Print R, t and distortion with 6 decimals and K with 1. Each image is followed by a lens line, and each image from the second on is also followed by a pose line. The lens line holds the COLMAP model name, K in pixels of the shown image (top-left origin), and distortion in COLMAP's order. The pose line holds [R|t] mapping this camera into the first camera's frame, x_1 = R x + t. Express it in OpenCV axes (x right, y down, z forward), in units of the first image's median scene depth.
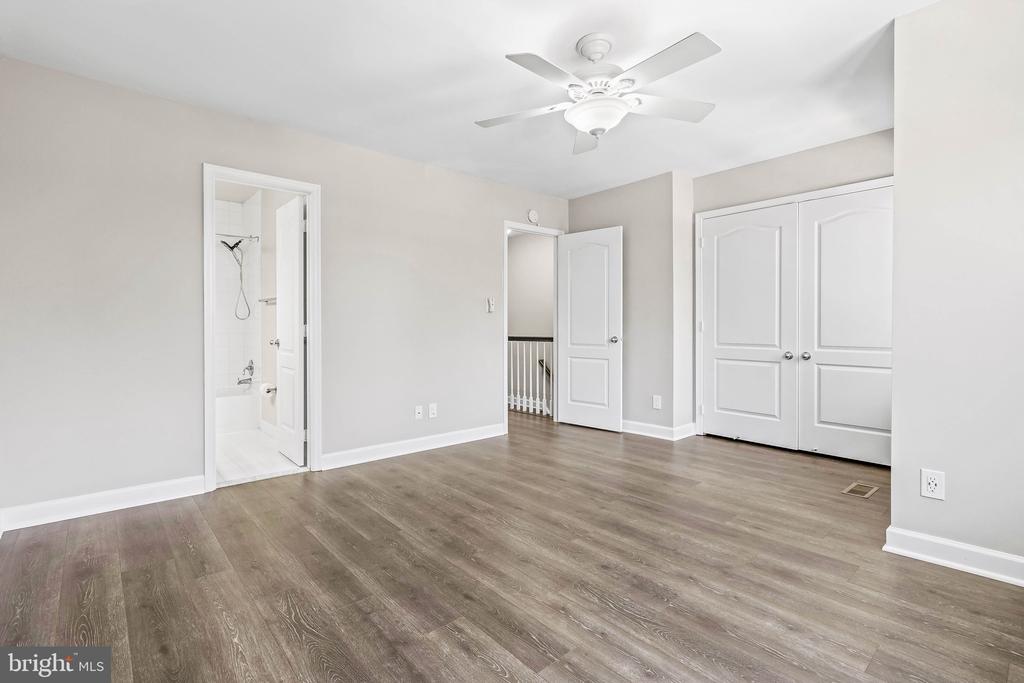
lens RADIAL K [[475.9, 0, 496.5], [0, 475.9, 332.3], [0, 0, 1]] dist [0.001576, 0.002932]
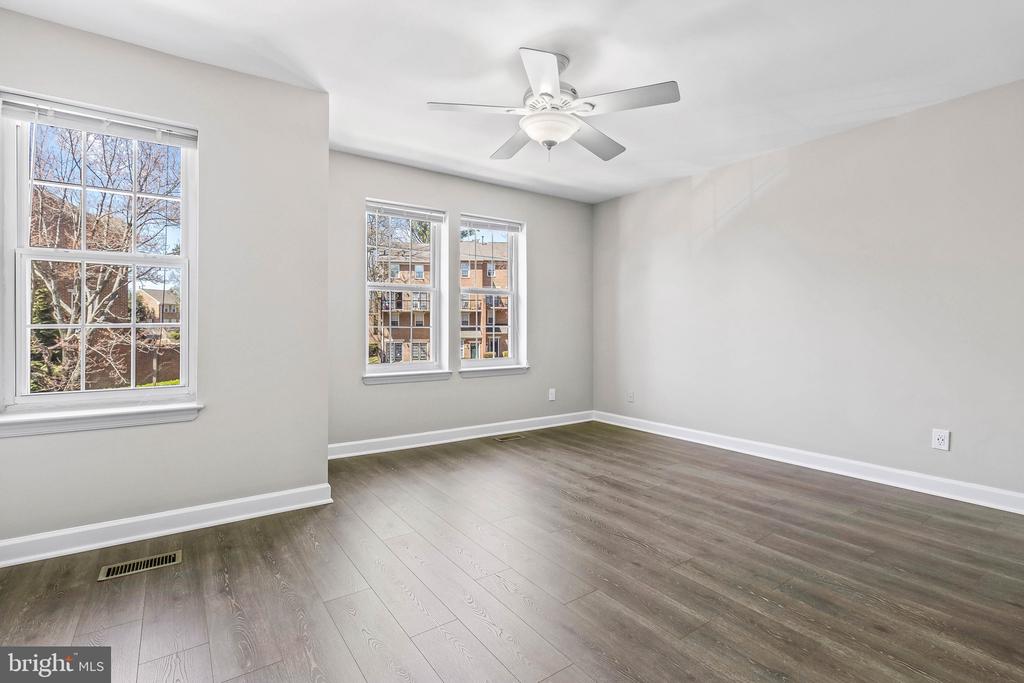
lens RADIAL K [[475.9, 0, 502.5], [0, 475.9, 328.9], [0, 0, 1]] dist [0.001576, 0.002932]
pose [[-0.995669, 0.004099, 0.092879, 0.196363], [0.005924, 0.999795, 0.019385, -0.027205], [-0.092780, 0.019852, -0.995489, 1.862565]]
